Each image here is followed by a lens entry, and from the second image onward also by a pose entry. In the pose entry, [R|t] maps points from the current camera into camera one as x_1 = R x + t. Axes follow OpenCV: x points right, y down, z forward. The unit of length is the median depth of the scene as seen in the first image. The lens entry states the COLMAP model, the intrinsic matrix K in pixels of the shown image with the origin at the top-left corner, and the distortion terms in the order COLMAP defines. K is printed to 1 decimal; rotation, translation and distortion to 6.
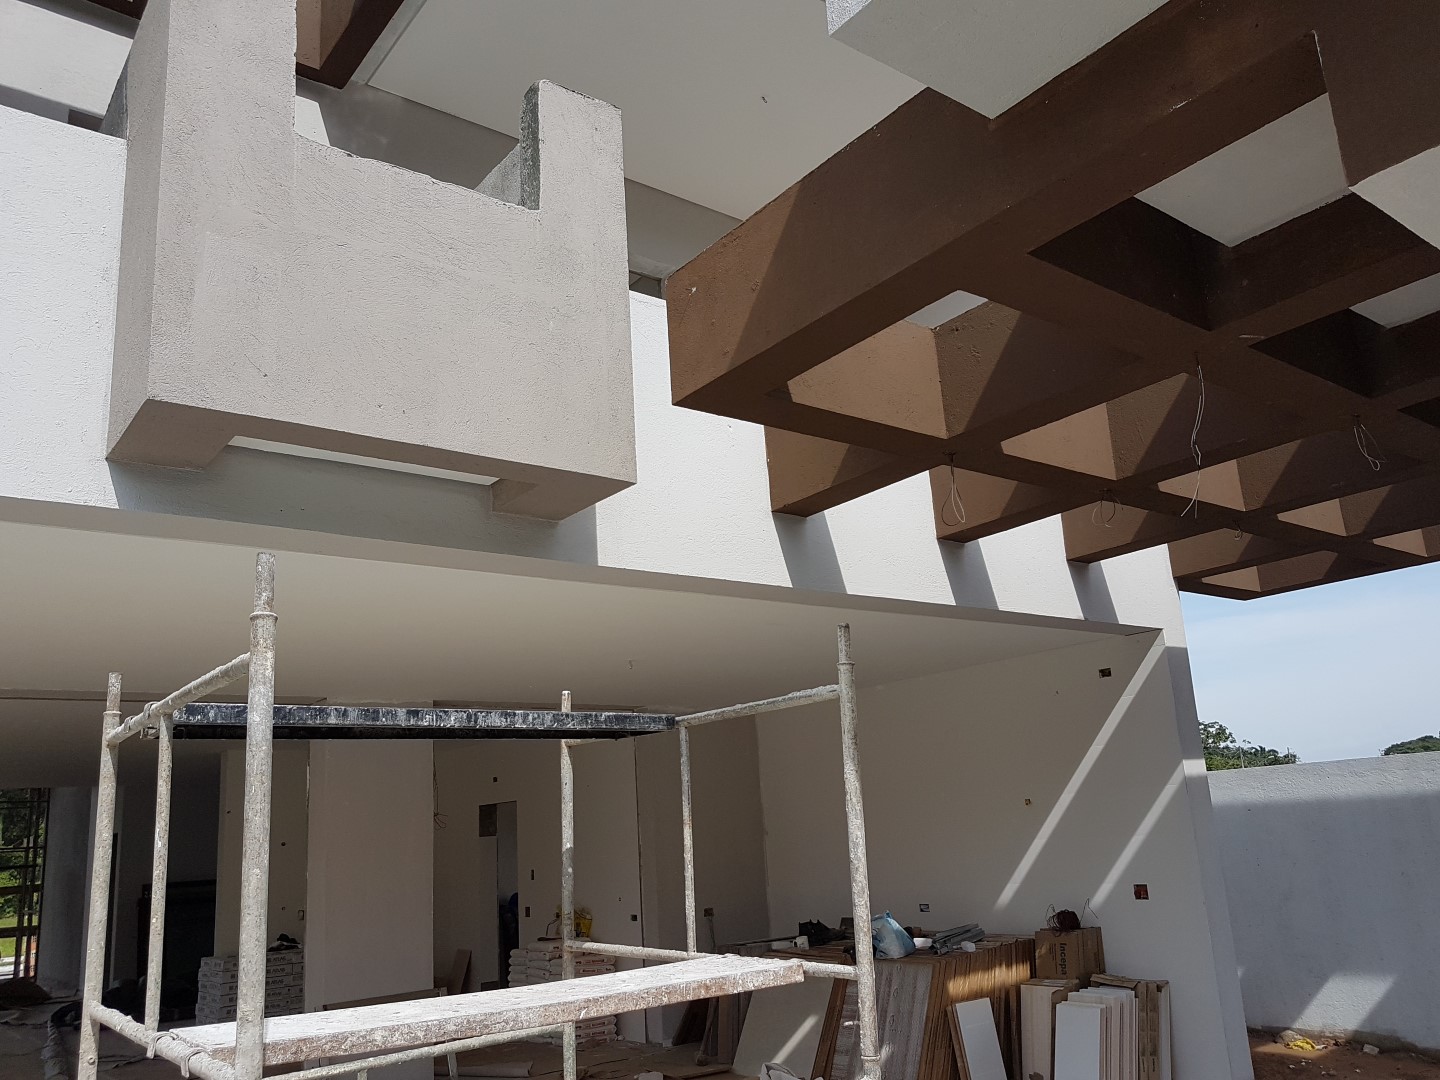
lens RADIAL K [[1109.8, 0, 722.5], [0, 1109.8, 580.1], [0, 0, 1]] dist [-0.001165, 0.006775]
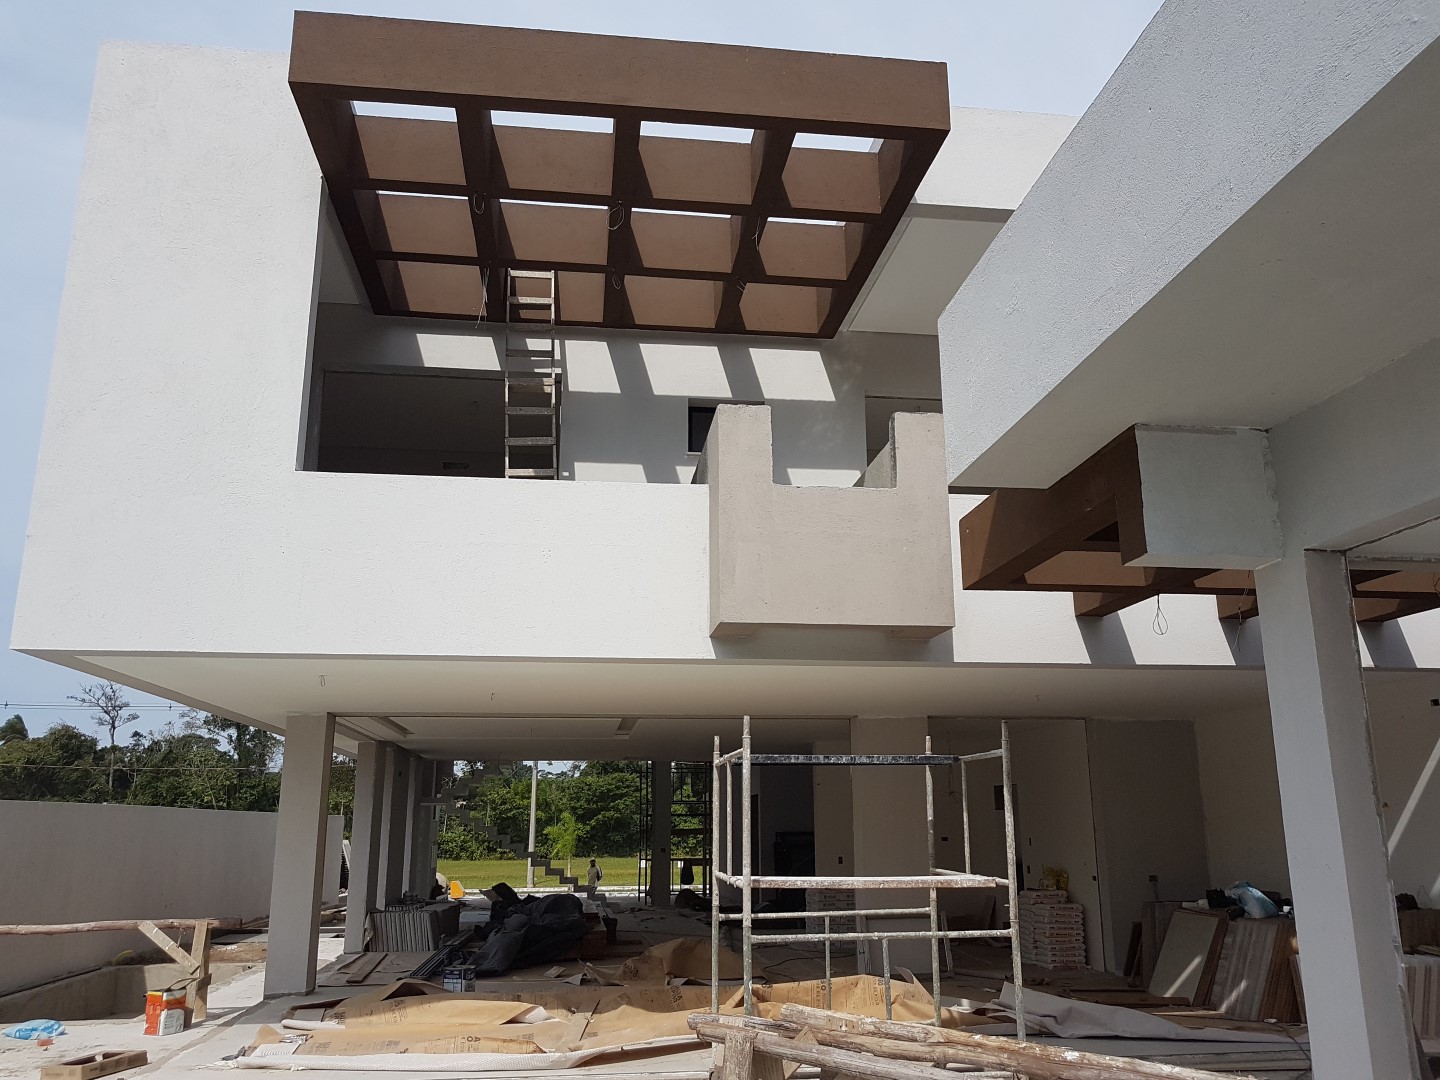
lens RADIAL K [[1100.7, 0, 743.0], [0, 1100.7, 538.0], [0, 0, 1]] dist [-0.005279, 0.006038]
pose [[0.865097, -0.072751, -0.496301, 0.547998], [0.066969, 0.997320, -0.029460, -0.206822], [0.497114, -0.007751, 0.867651, -0.793053]]
